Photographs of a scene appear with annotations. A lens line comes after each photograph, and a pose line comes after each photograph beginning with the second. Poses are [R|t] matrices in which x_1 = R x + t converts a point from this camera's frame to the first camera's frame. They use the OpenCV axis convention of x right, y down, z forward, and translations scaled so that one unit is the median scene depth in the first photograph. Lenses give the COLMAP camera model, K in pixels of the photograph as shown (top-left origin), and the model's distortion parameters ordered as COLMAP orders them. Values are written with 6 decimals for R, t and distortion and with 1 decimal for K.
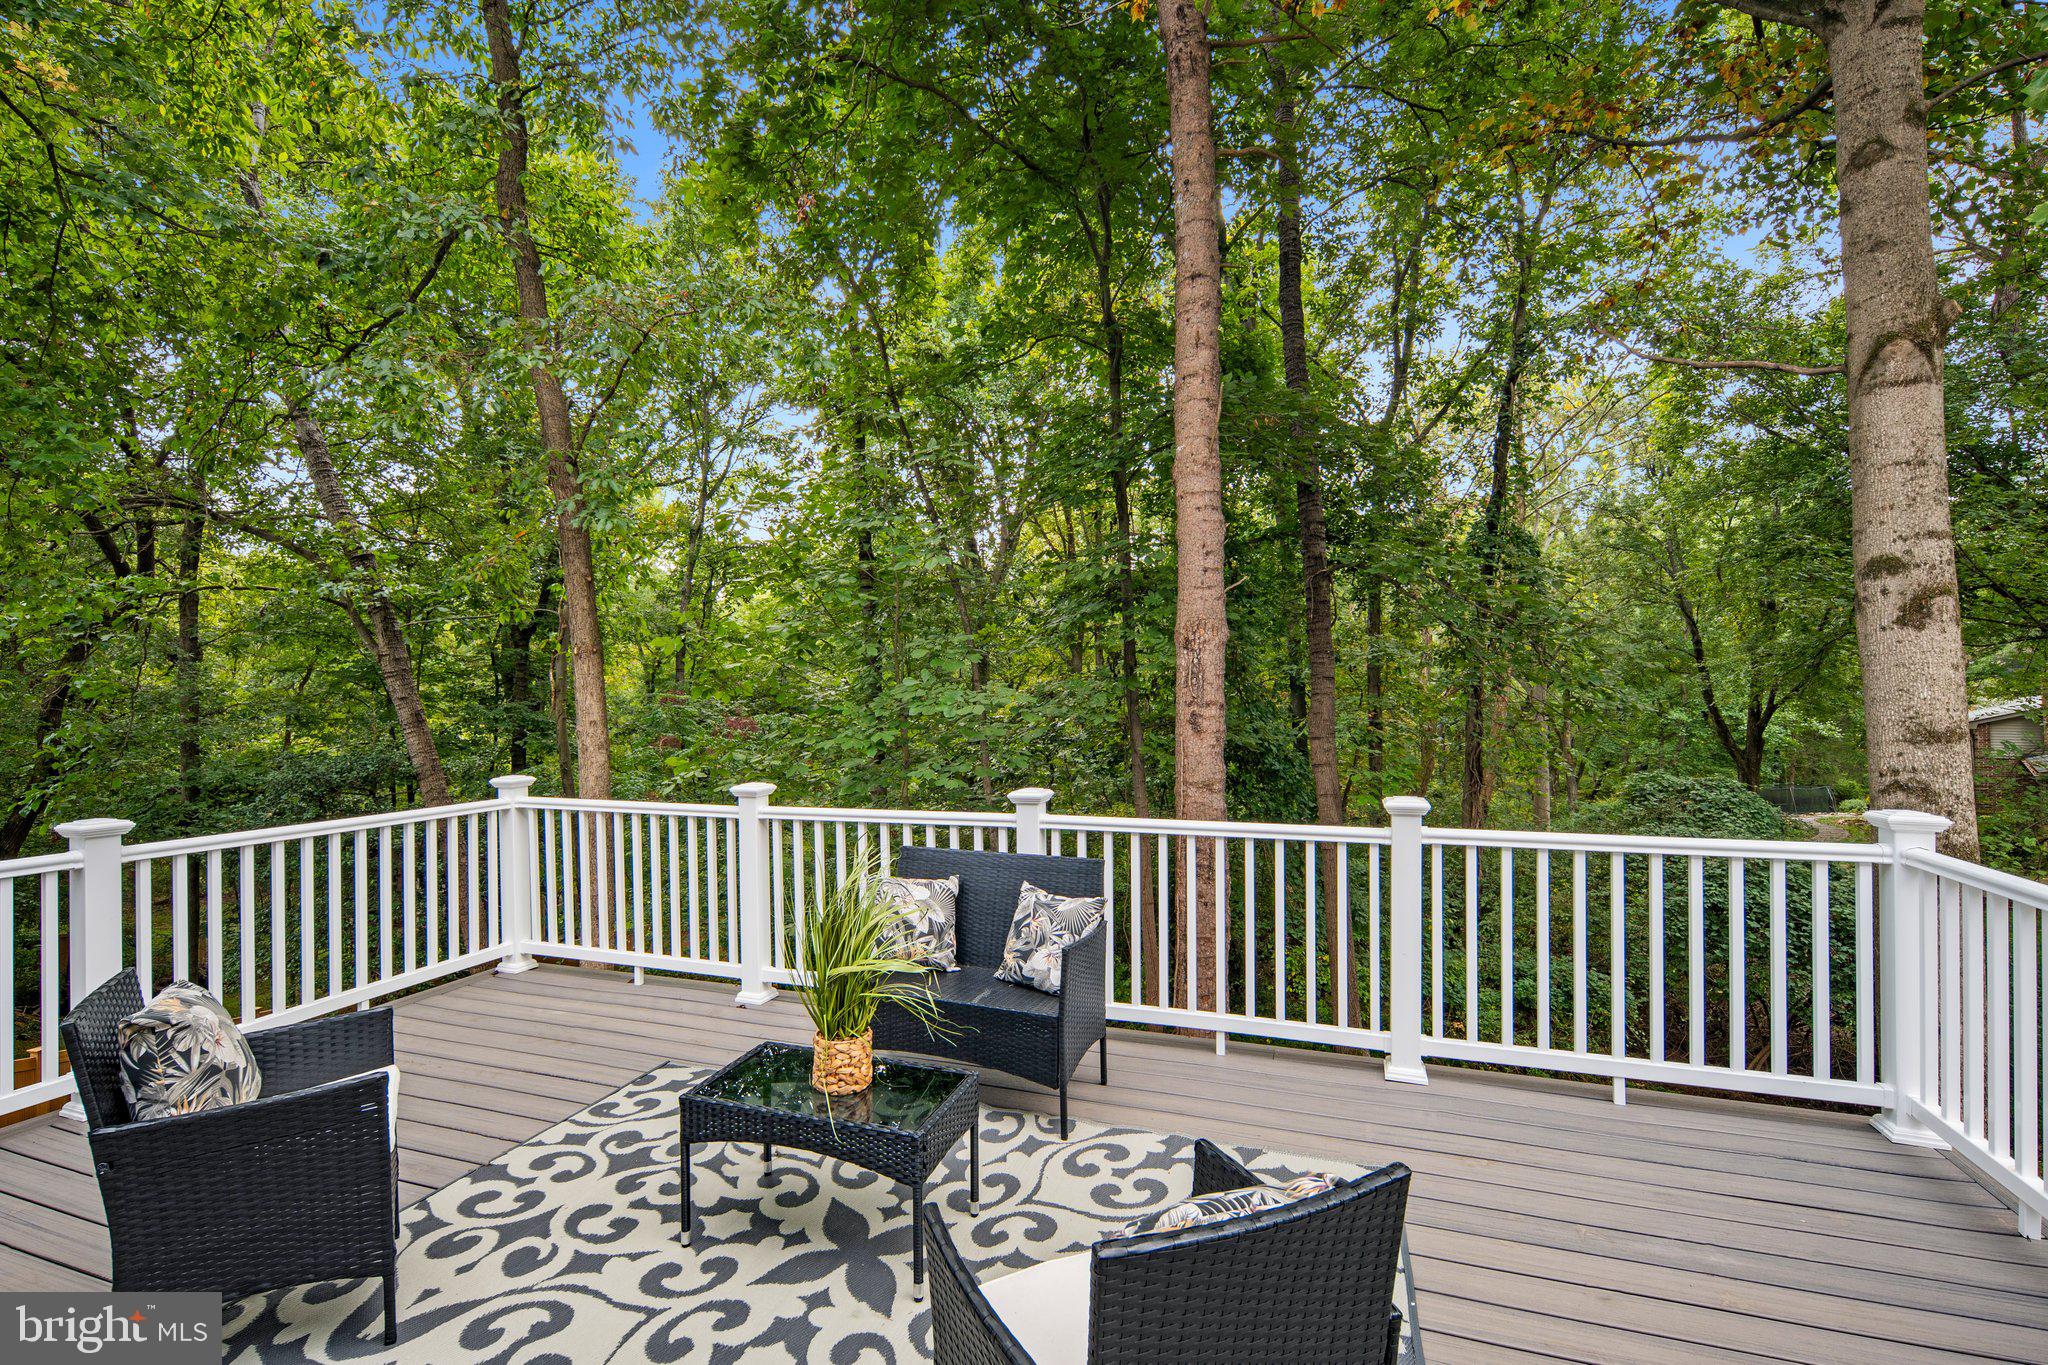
lens RADIAL K [[903.9, 0, 1031.4], [0, 903.9, 690.1], [0, 0, 1]] dist [0.006418, -0.004005]
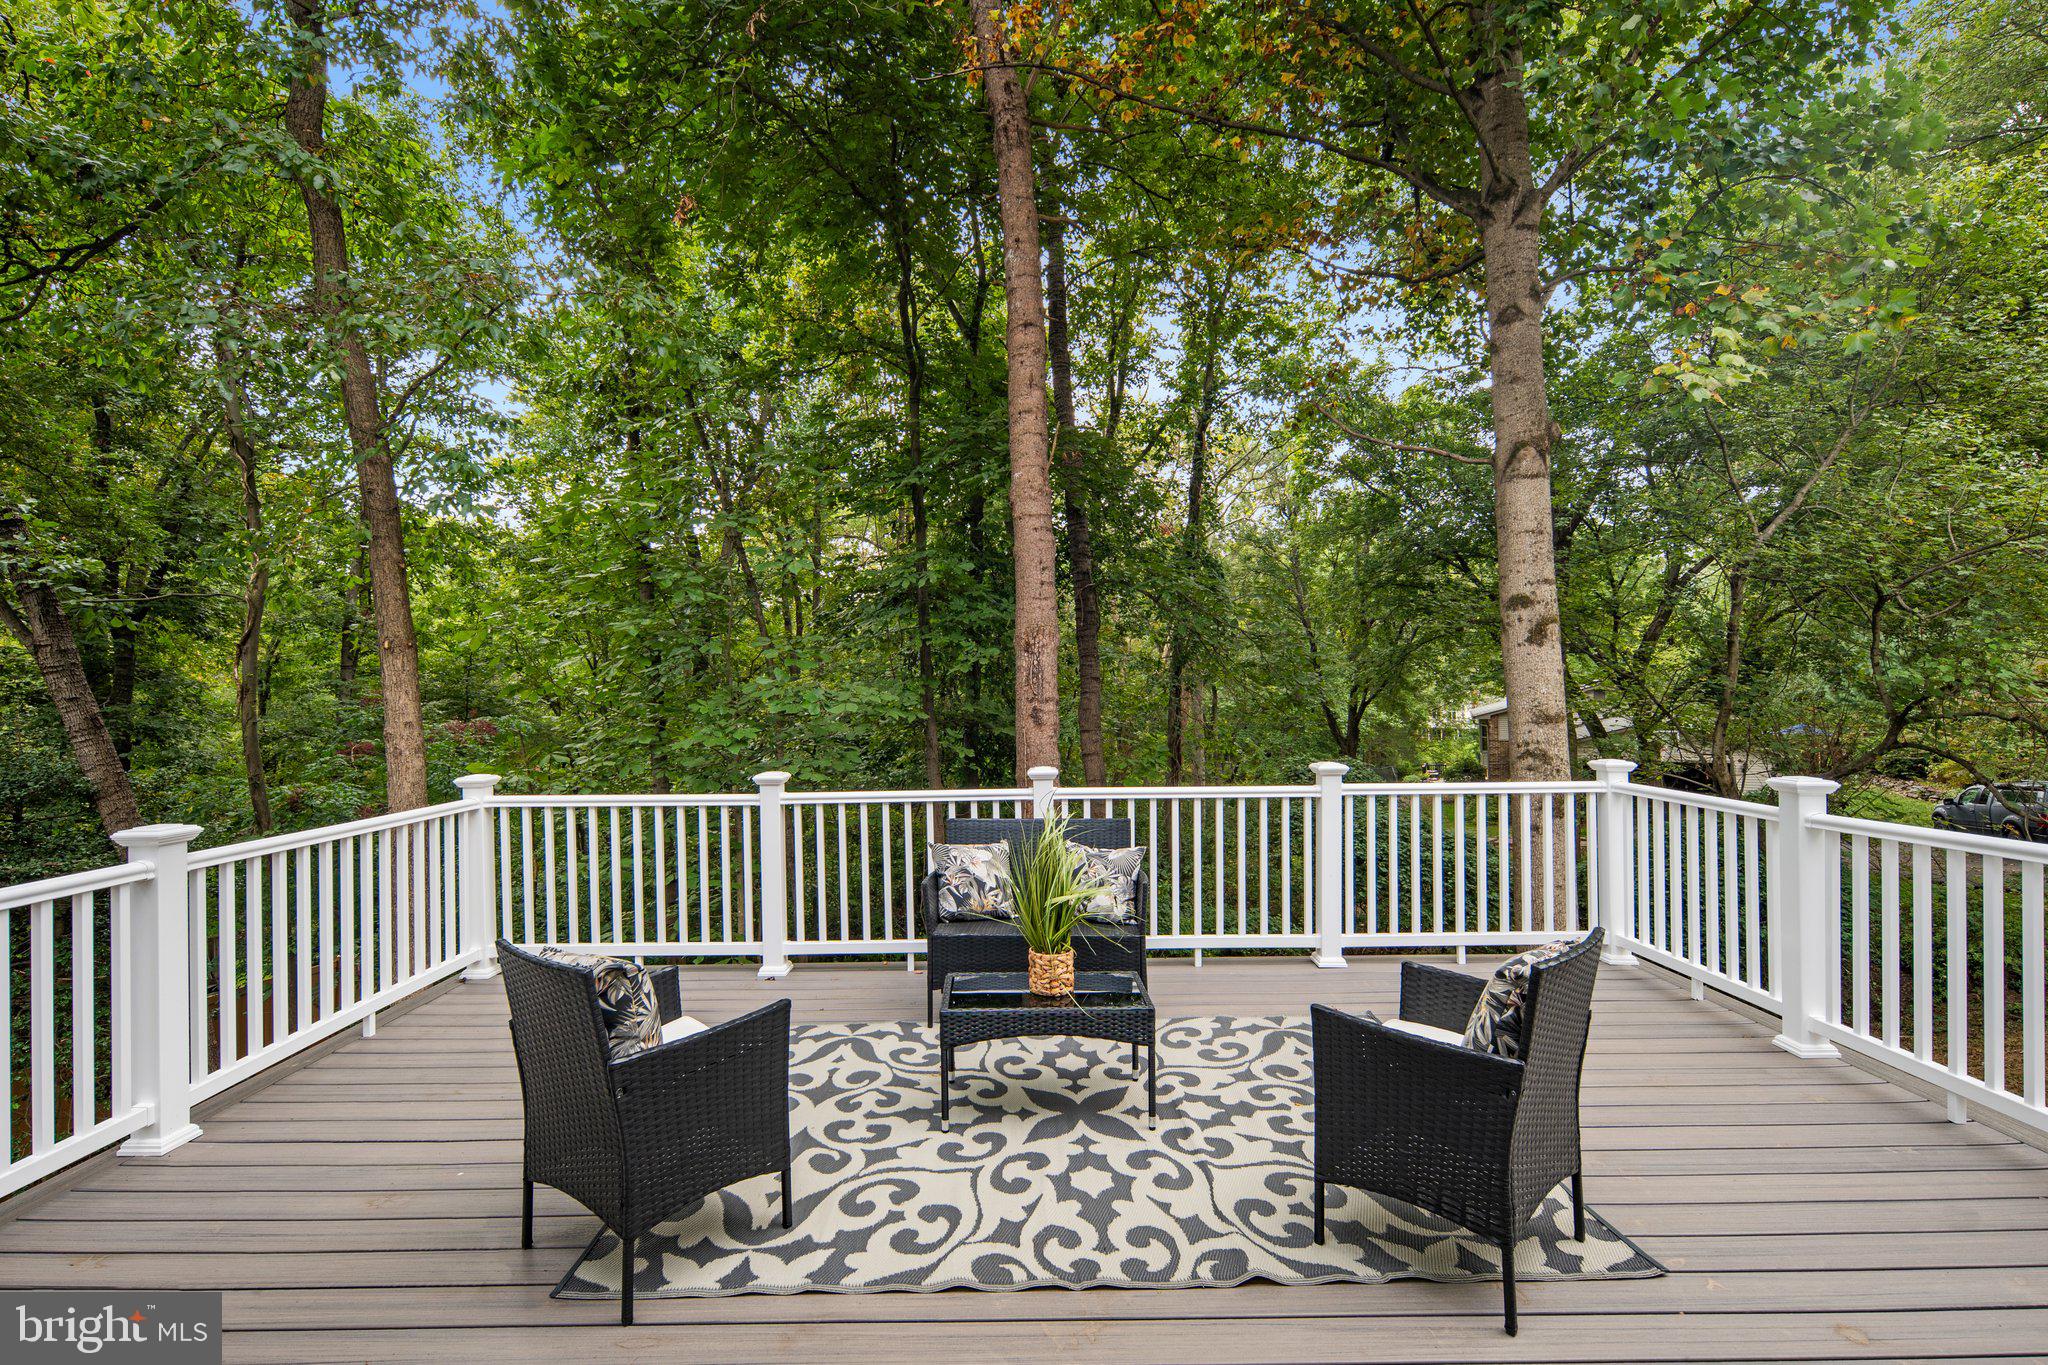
lens RADIAL K [[903.9, 0, 1013.7], [0, 903.9, 685.5], [0, 0, 1]] dist [0.006418, -0.004005]
pose [[0.940769, 0.001180, 0.339046, -0.316864], [0.001157, 0.999977, -0.006690, 0.005811], [-0.339046, 0.006687, 0.940746, -0.087180]]
